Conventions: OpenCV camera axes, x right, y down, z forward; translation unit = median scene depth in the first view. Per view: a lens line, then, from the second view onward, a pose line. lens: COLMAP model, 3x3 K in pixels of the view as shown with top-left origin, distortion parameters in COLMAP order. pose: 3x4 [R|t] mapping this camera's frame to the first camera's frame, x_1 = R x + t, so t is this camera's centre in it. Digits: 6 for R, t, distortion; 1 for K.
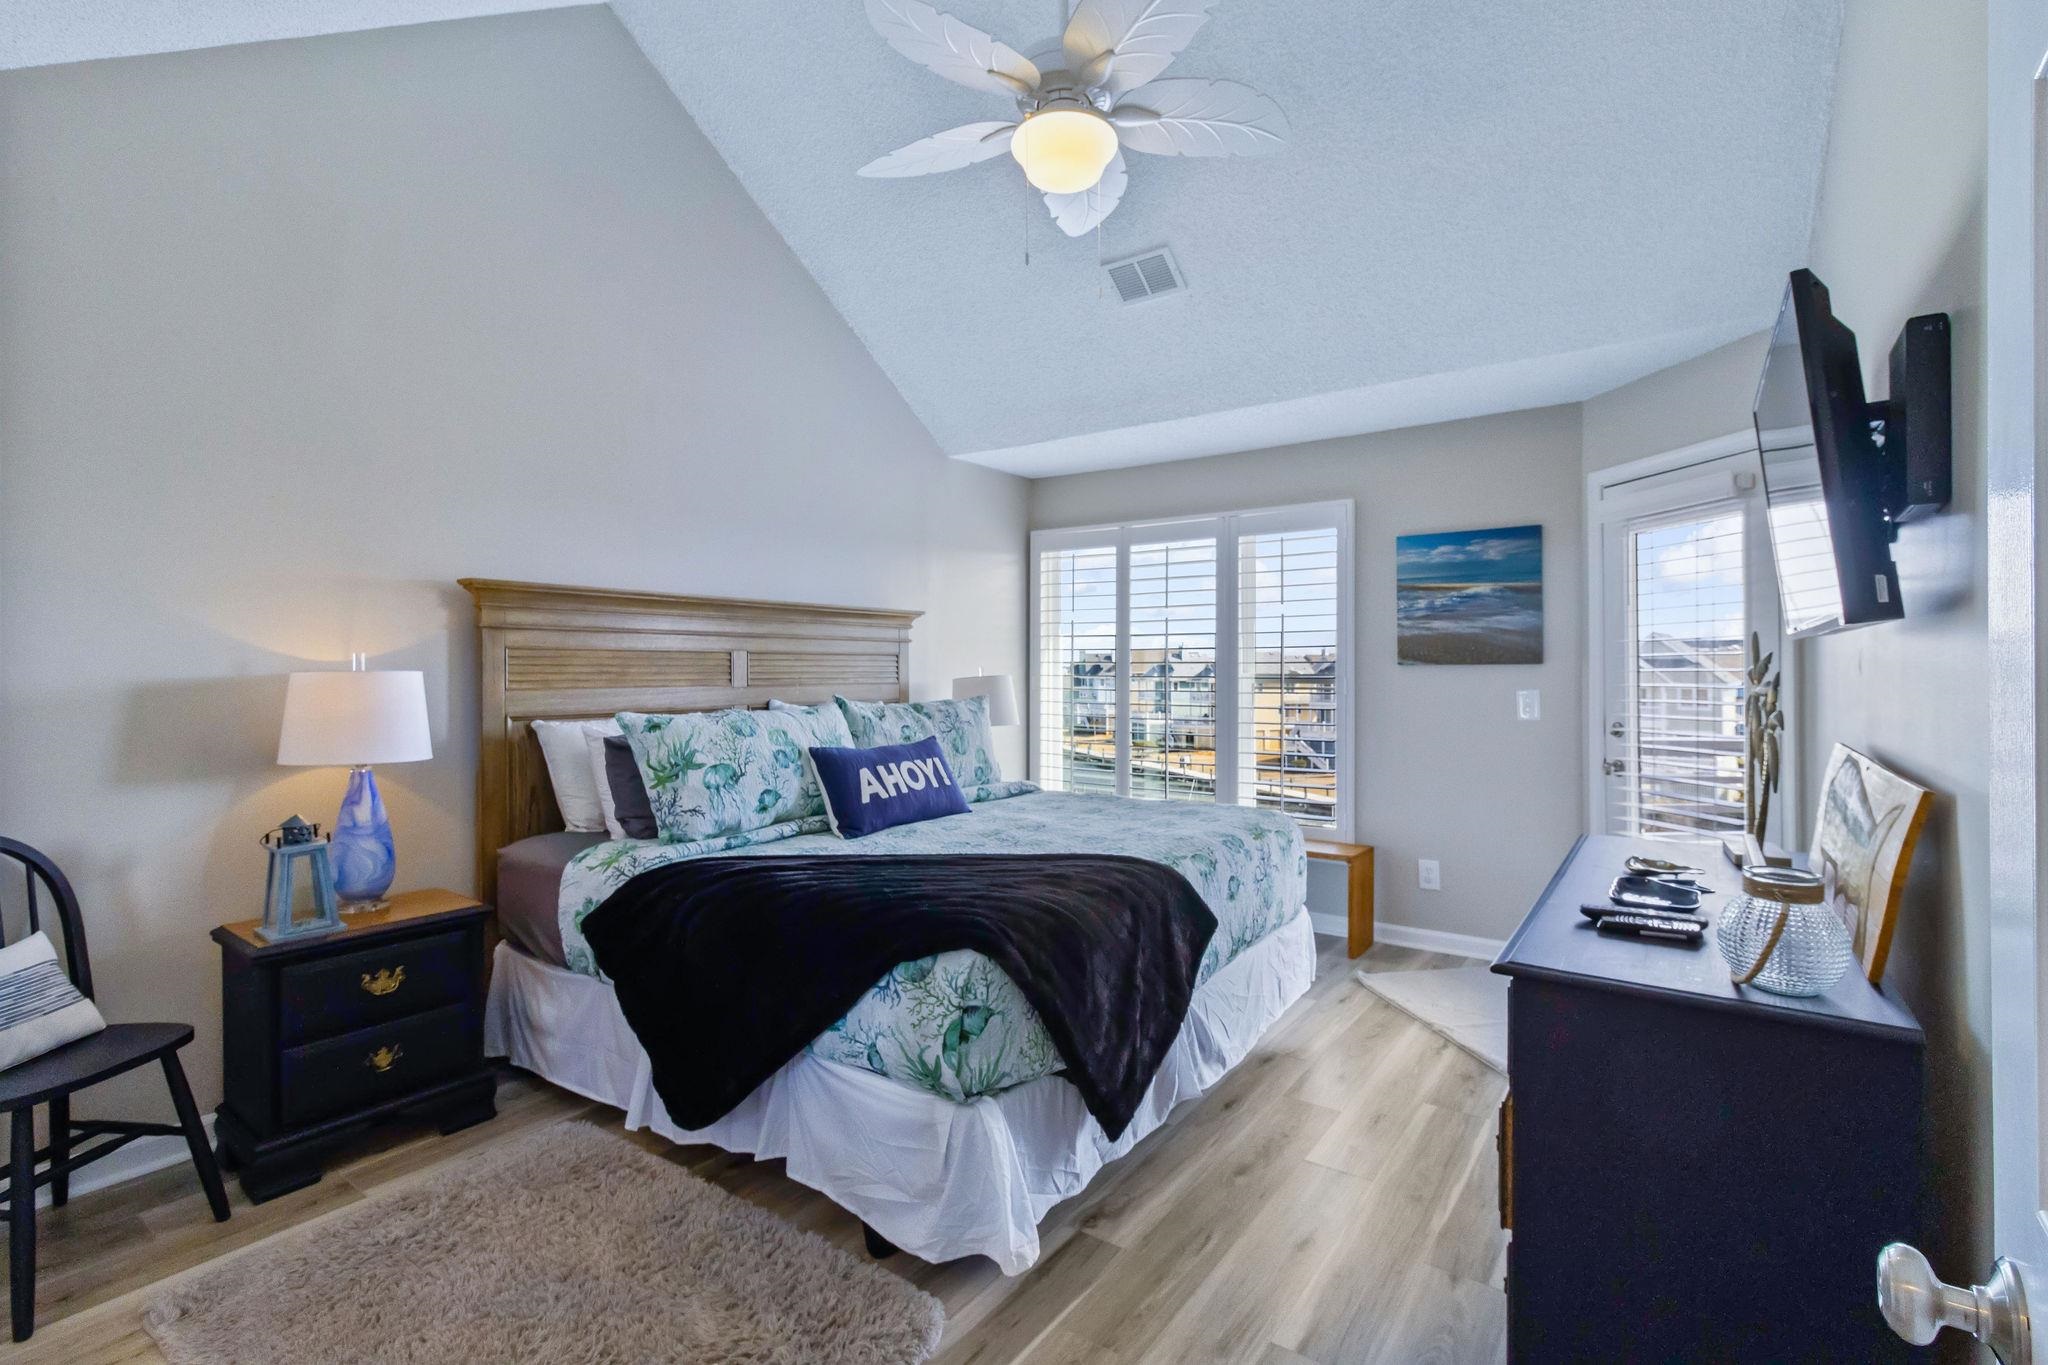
lens RADIAL K [[947.0, 0, 1013.5], [0, 947.0, 655.7], [0, 0, 1]] dist [0.002351, 0.002934]
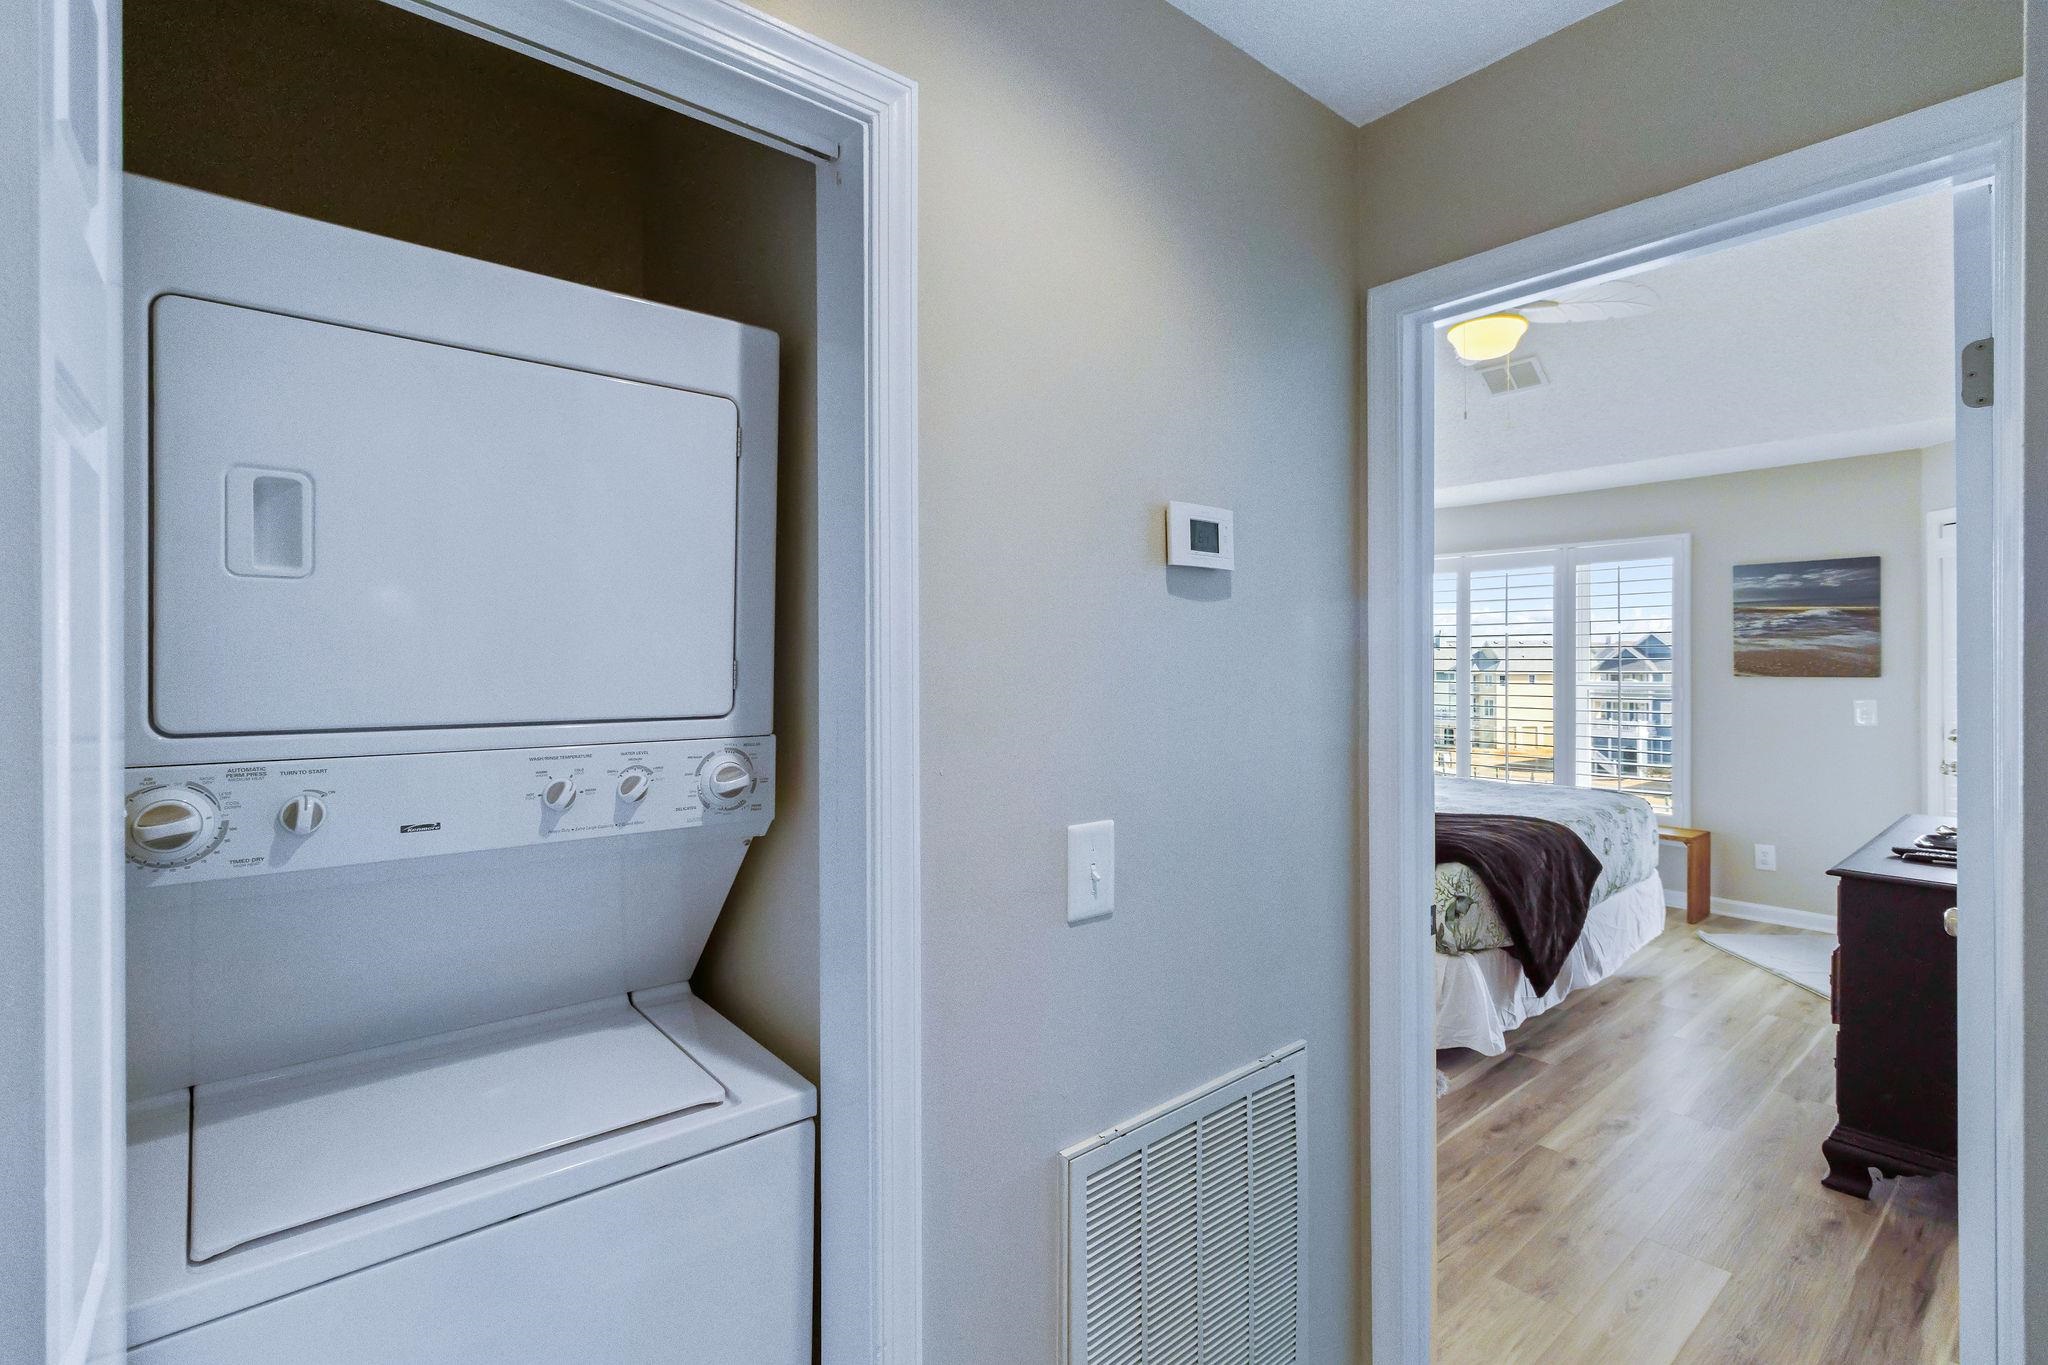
lens RADIAL K [[947.0, 0, 1031.7], [0, 947.0, 656.1], [0, 0, 1]] dist [0.002351, 0.002934]
pose [[0.973238, -0.002433, -0.229788, -0.203467], [0.004639, 0.999948, 0.009059, -0.036195], [0.229755, -0.009882, 0.973198, -0.406916]]
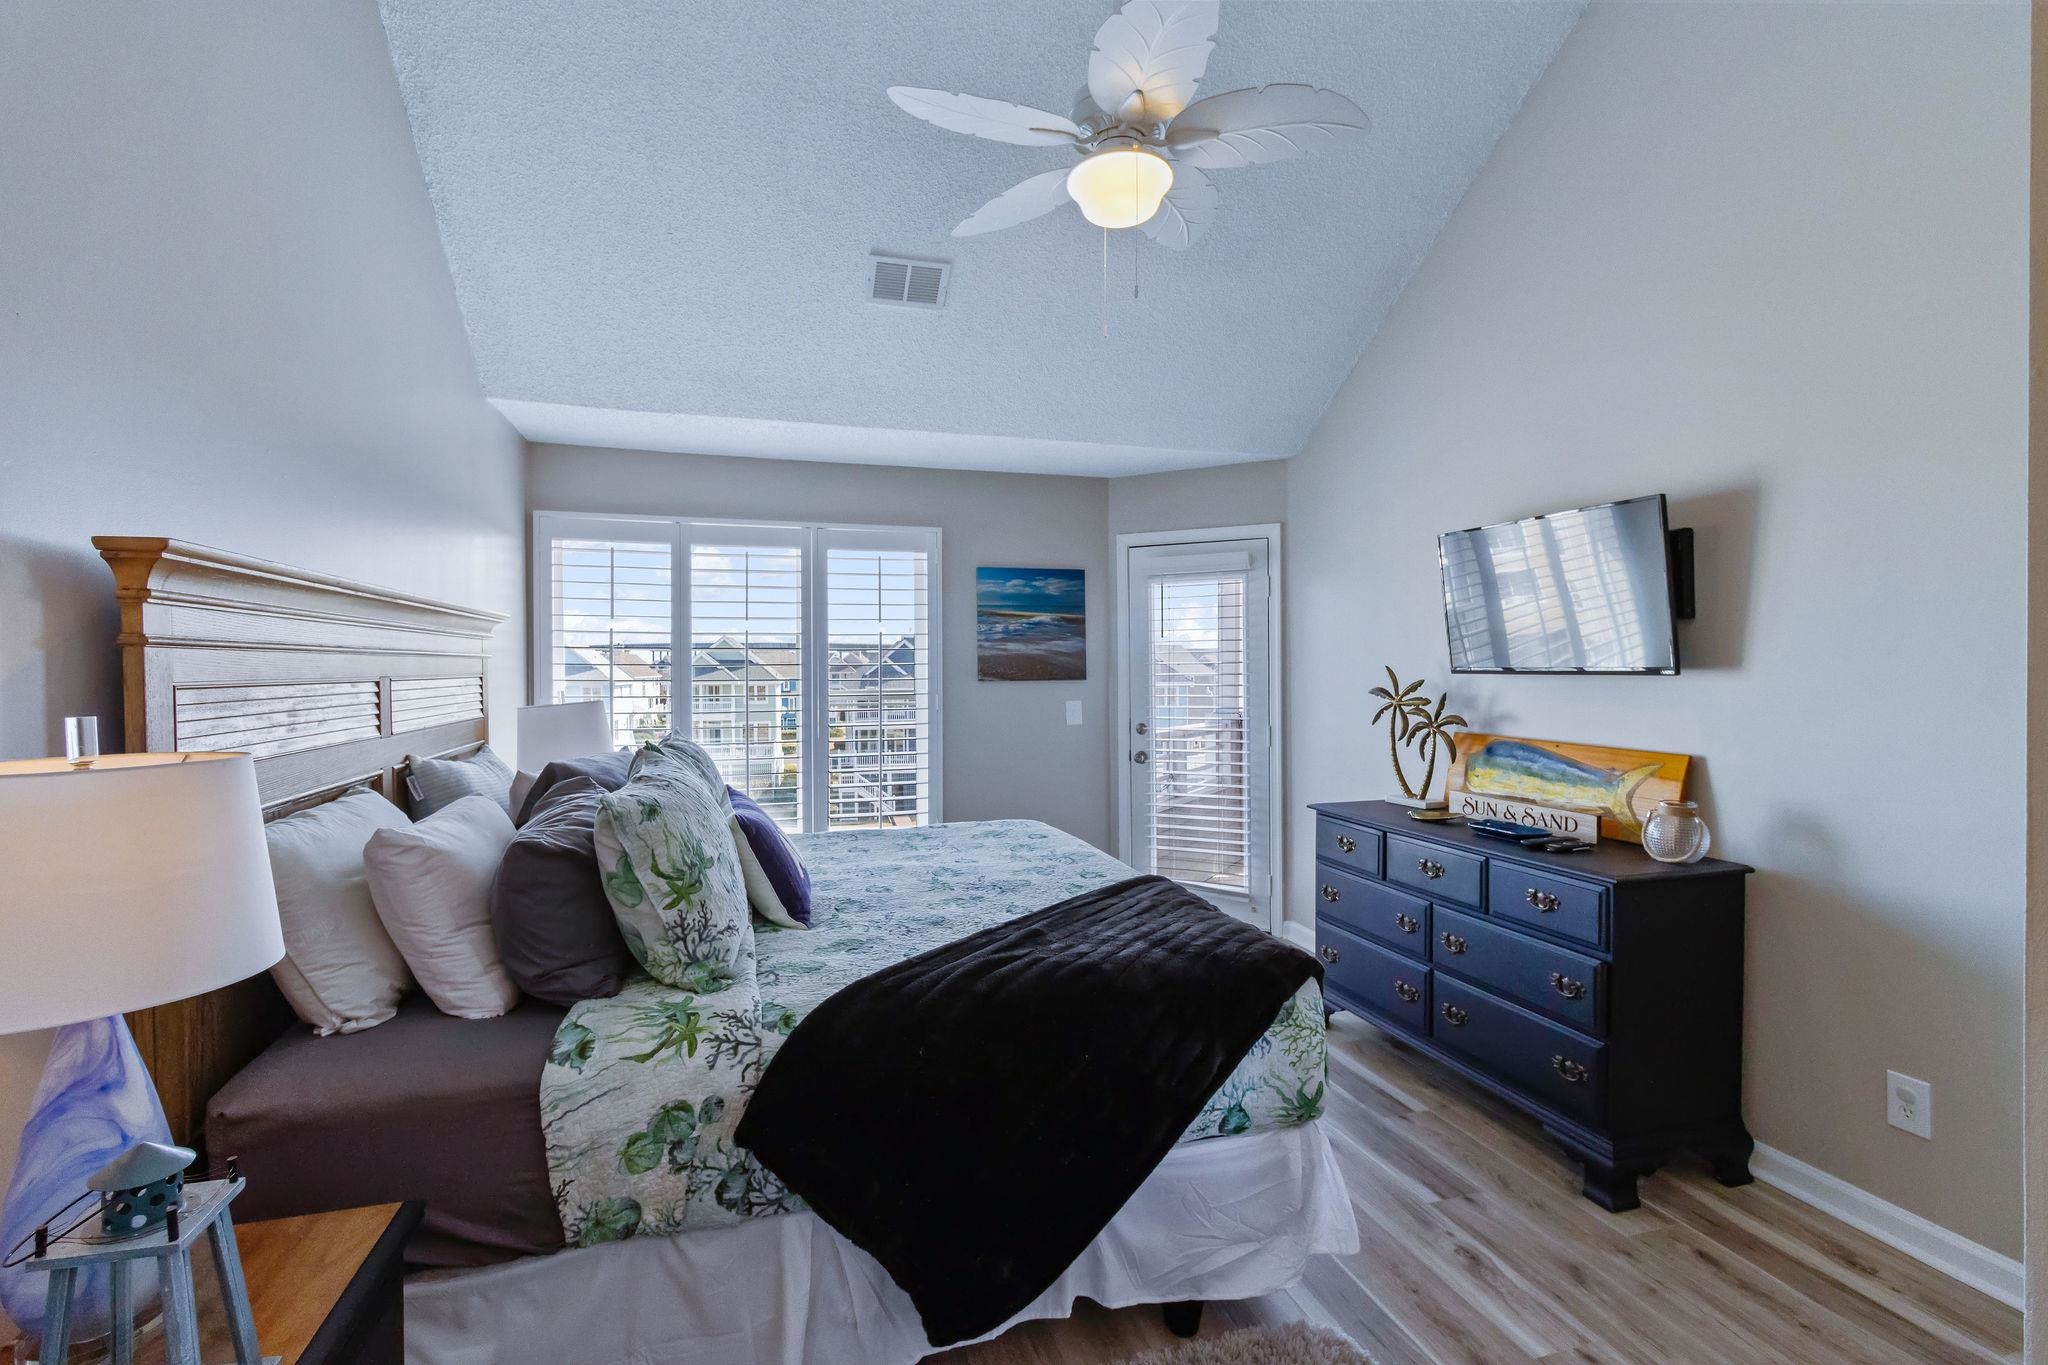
lens RADIAL K [[947.0, 0, 1047.9], [0, 947.0, 671.0], [0, 0, 1]] dist [0.002351, 0.002934]
pose [[0.596174, -0.006257, 0.802831, -0.557877], [-0.008556, 0.999863, 0.014147, -0.022941], [-0.802810, -0.015303, 0.596039, 0.316308]]
